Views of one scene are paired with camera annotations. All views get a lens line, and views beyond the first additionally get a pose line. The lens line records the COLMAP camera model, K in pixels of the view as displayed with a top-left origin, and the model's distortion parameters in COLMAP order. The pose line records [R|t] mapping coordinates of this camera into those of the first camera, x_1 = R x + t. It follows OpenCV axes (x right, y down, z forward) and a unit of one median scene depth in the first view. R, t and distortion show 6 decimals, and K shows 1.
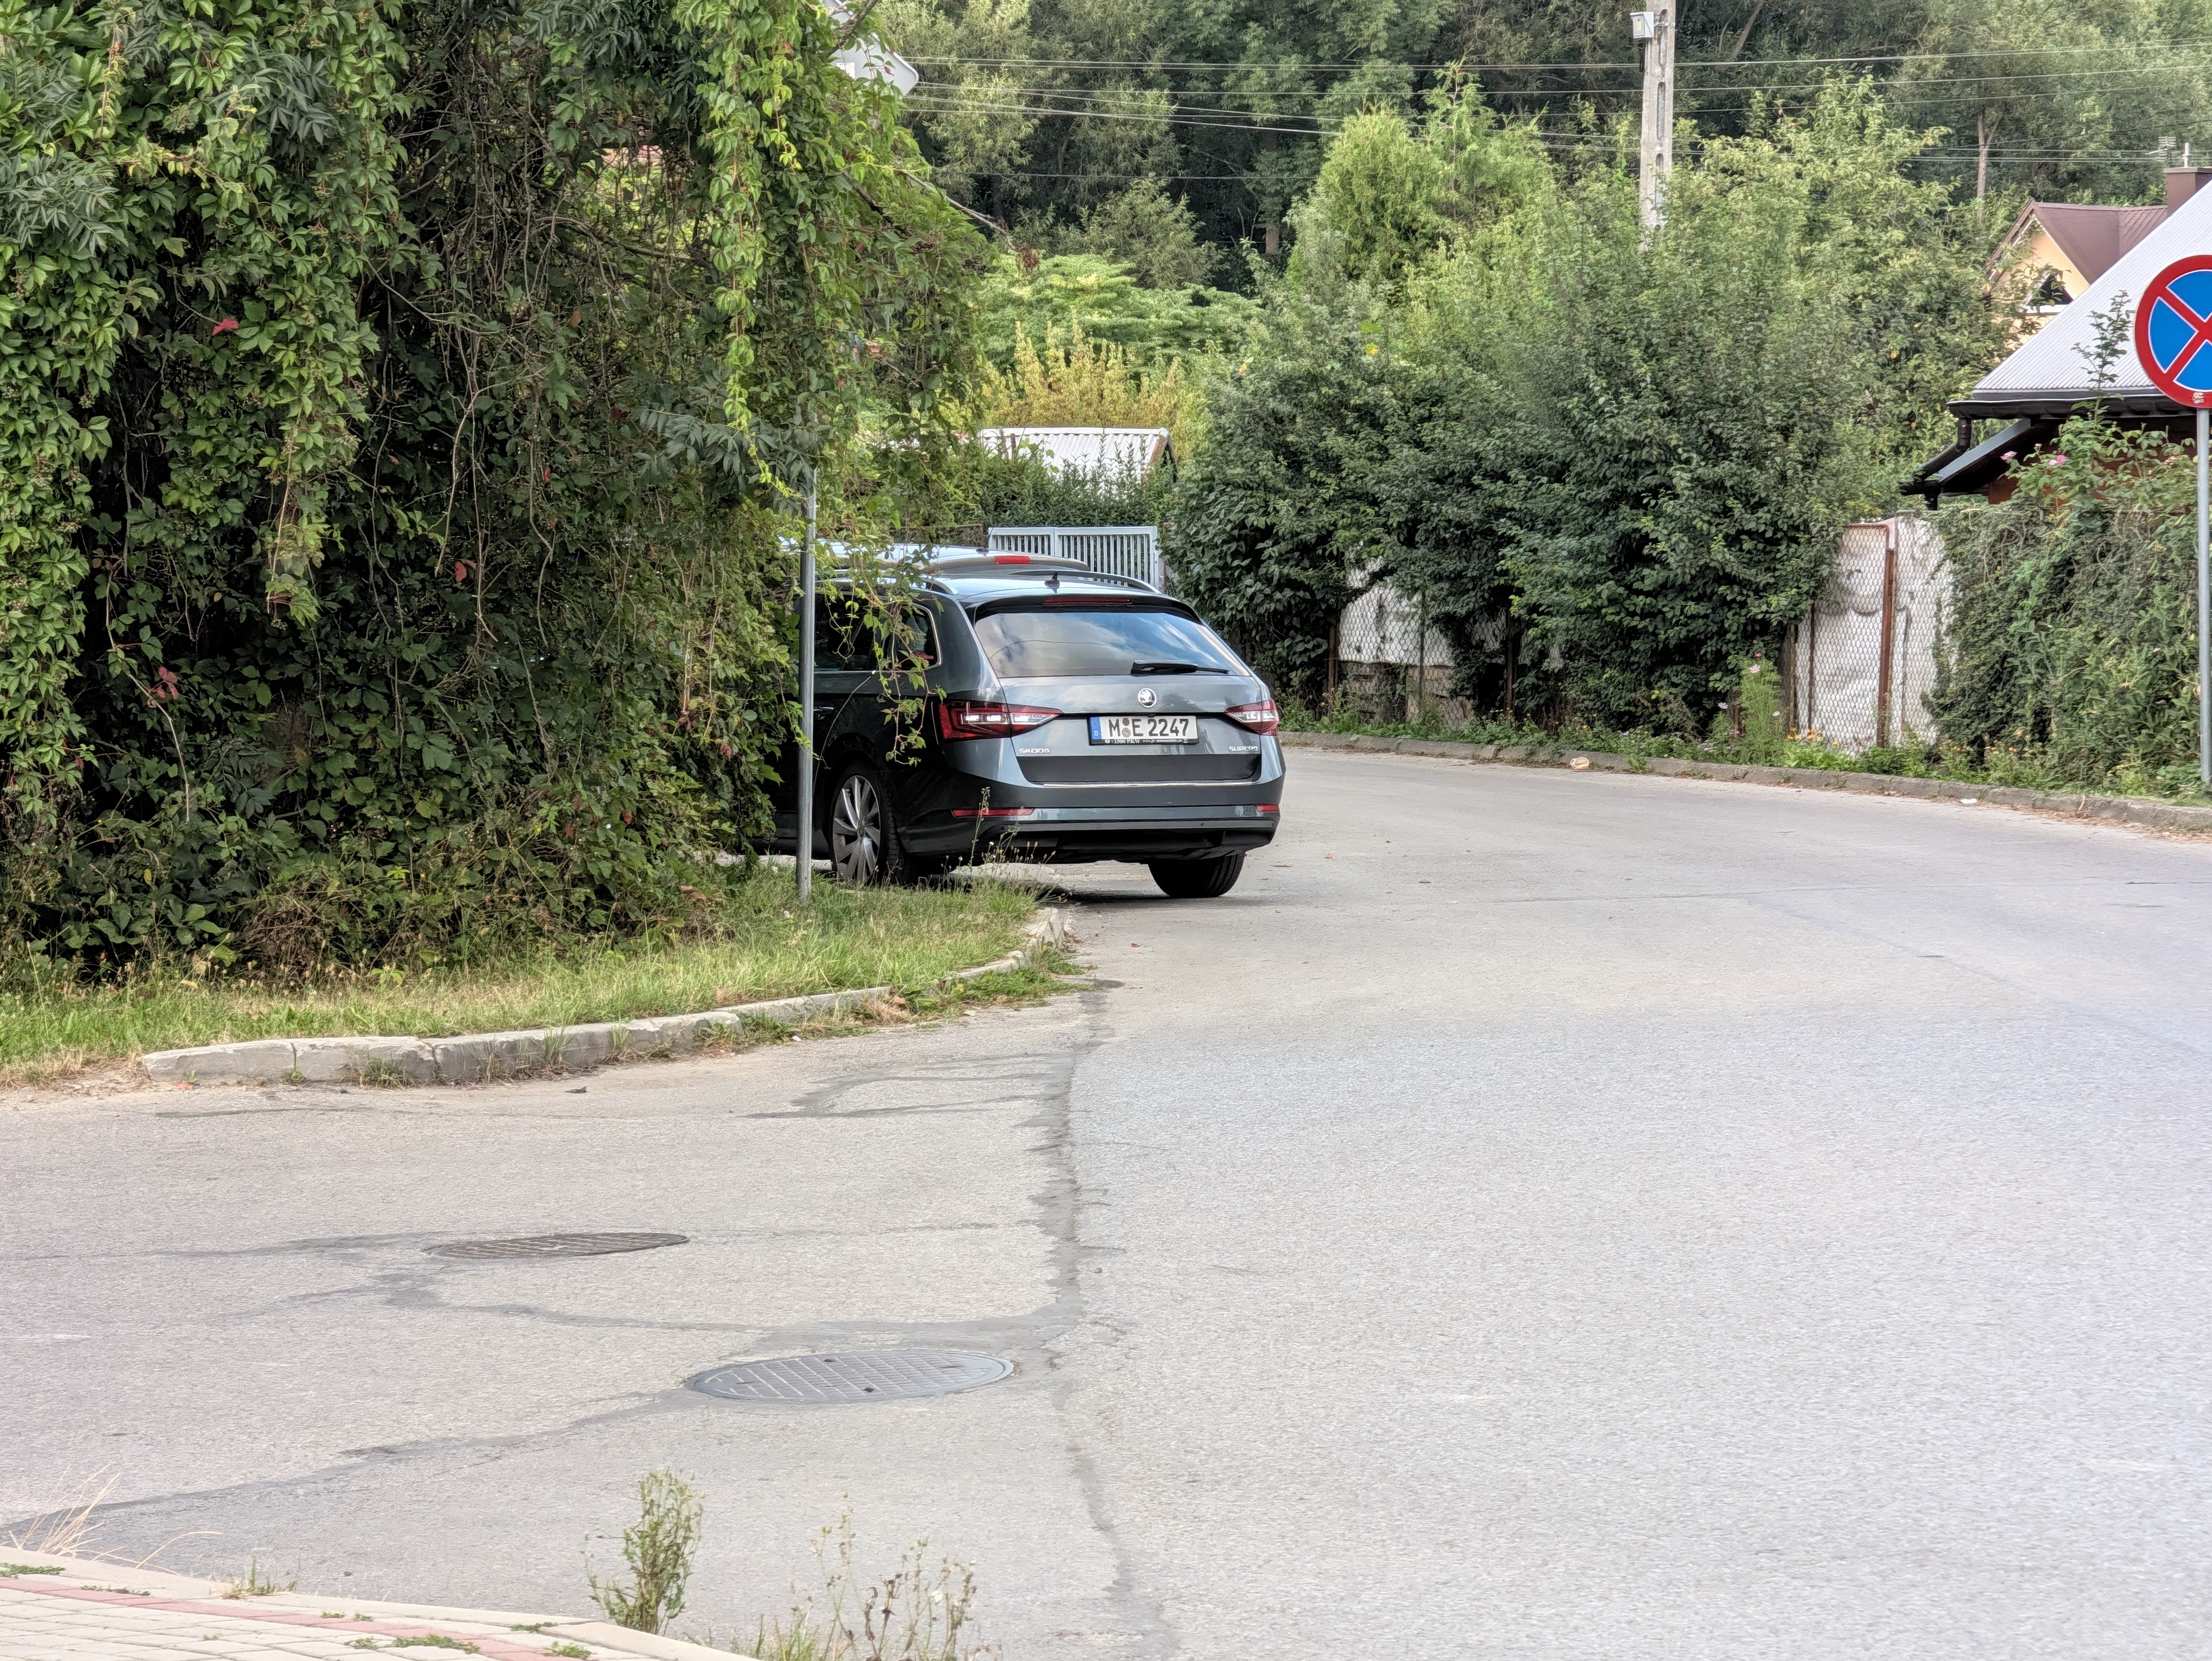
lens RADIAL K [[6881.7, 0, 1115.8], [0, 6881.7, 834.0], [0, 0, 1]] dist [0.039694, 0.000000]
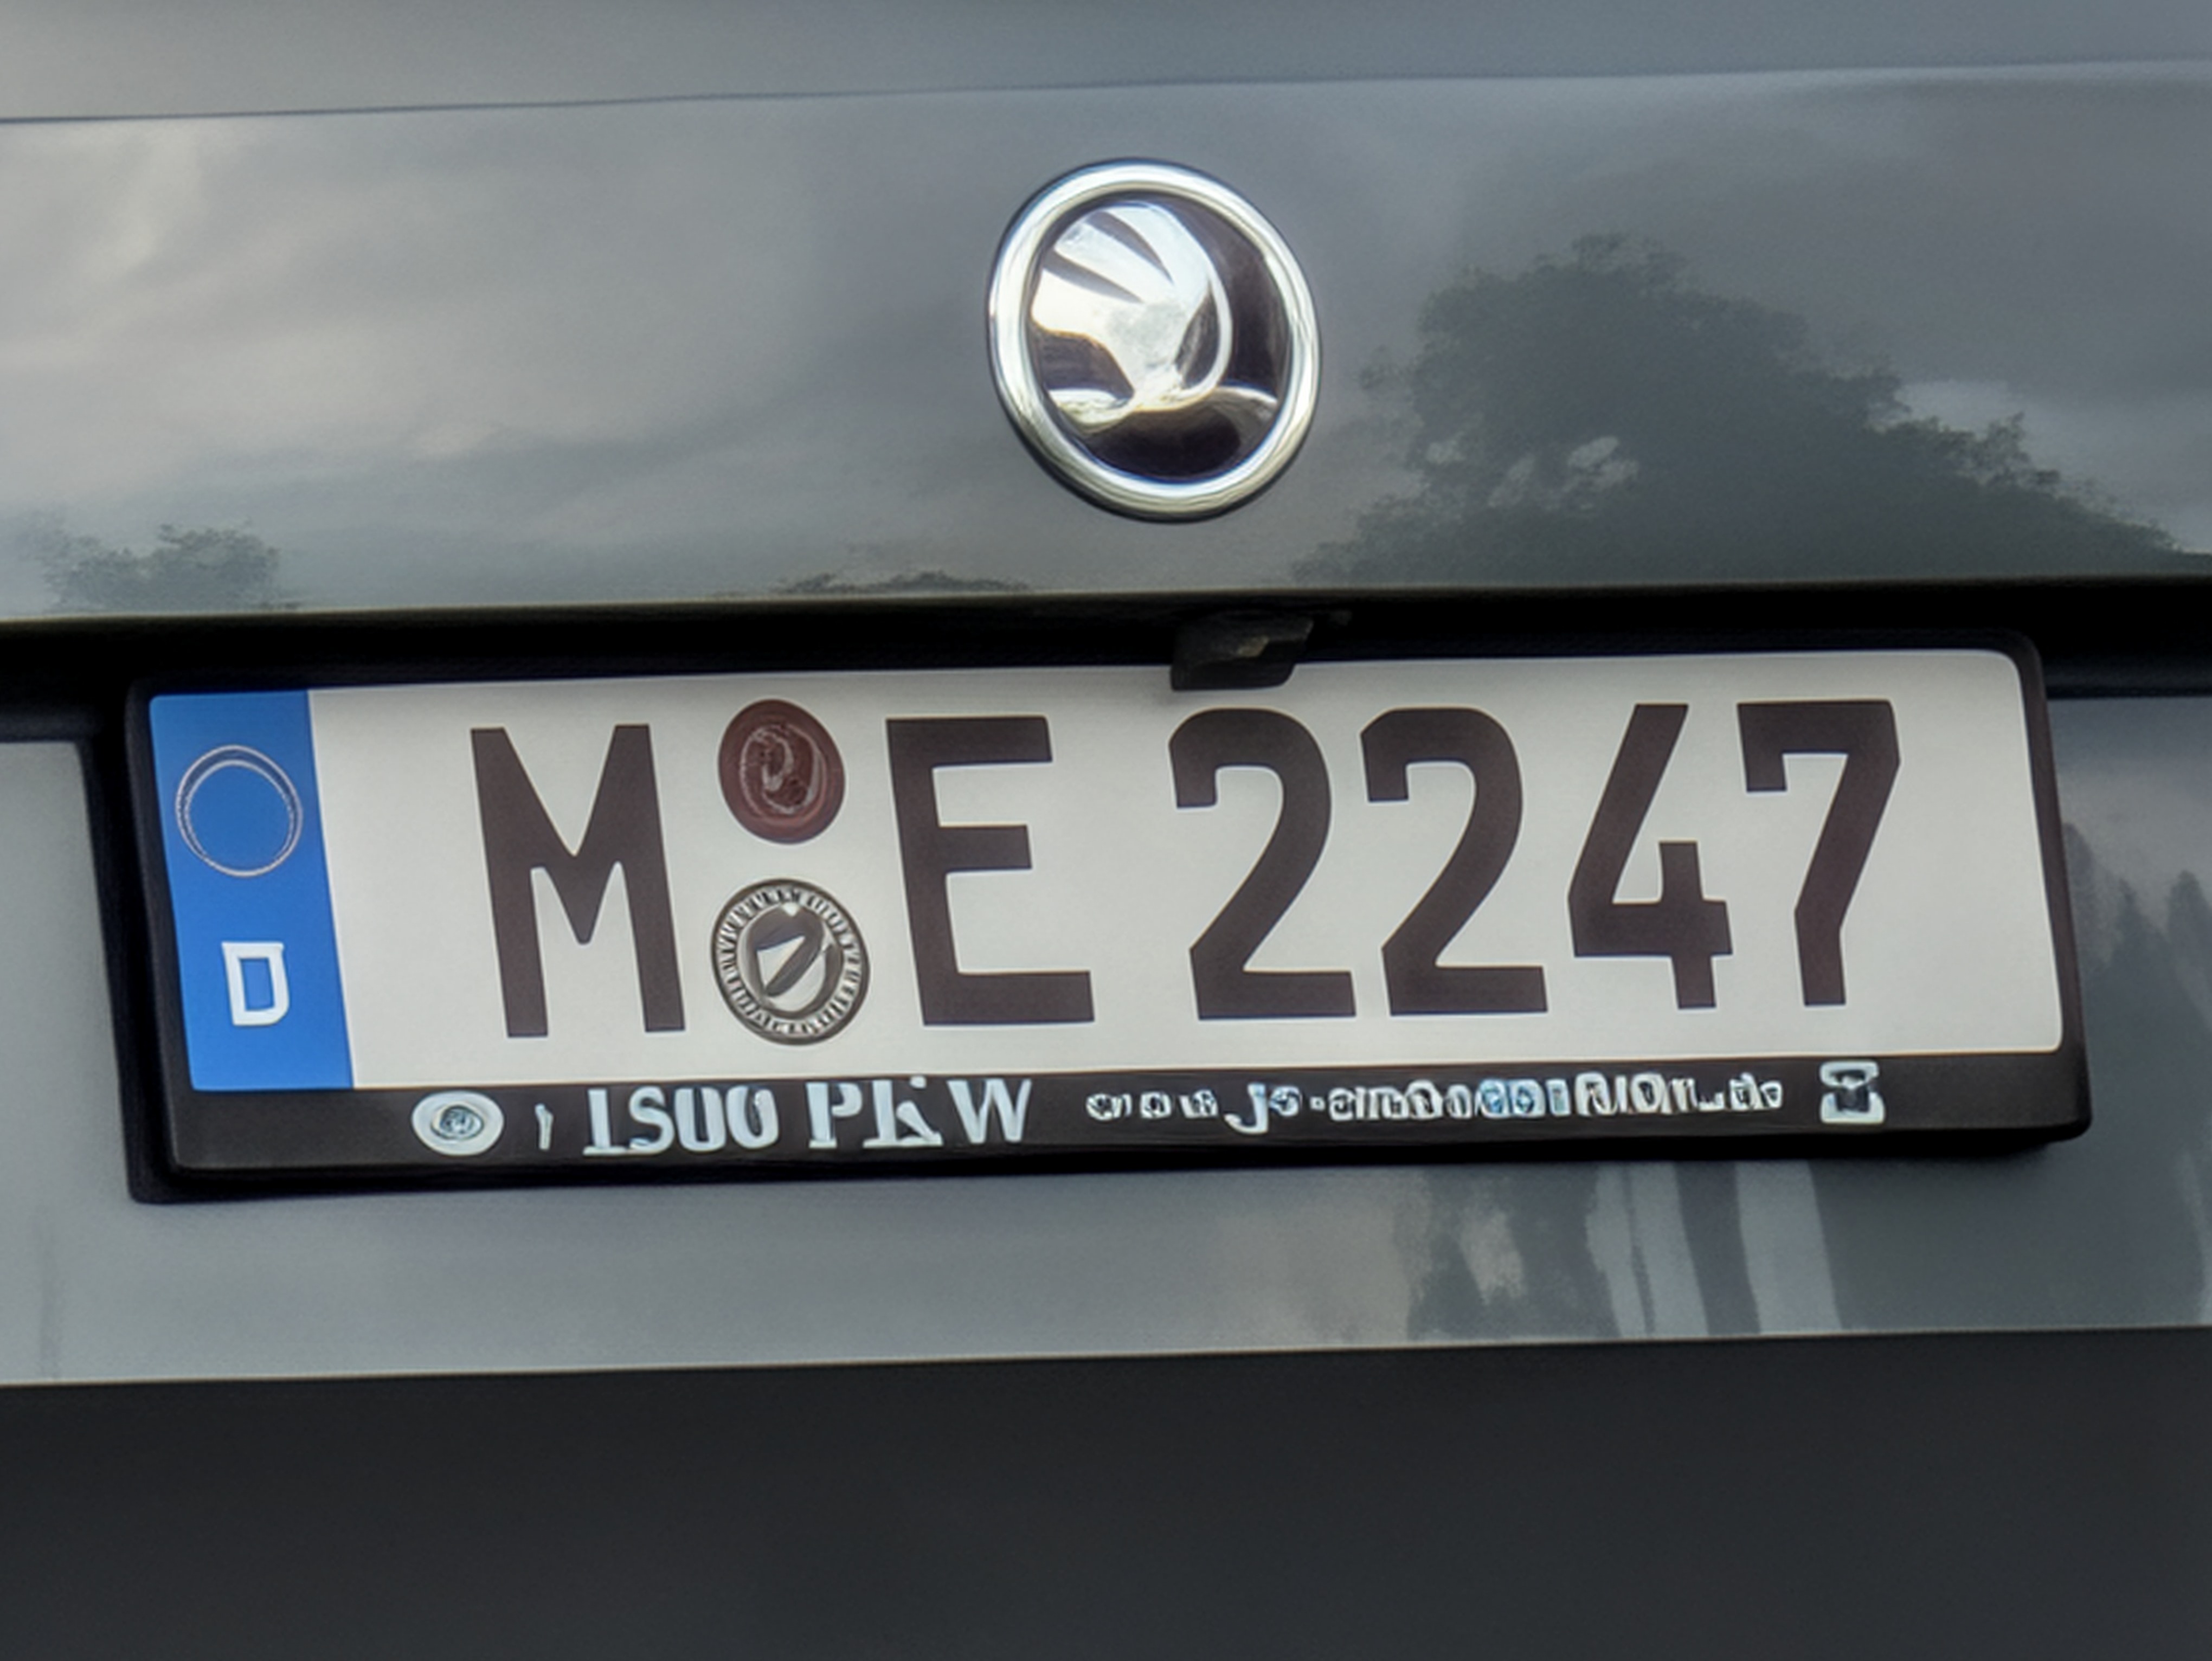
lens RADIAL K [[6881.7, 0, 1106.2], [0, 6881.7, 831.1], [0, 0, 1]] dist [0.039694, 0.000000]
pose [[0.999378, -0.015141, 0.031850, 0.002331], [0.016494, 0.998954, -0.042657, -0.013372], [-0.031171, 0.043156, 0.998582, 0.943648]]
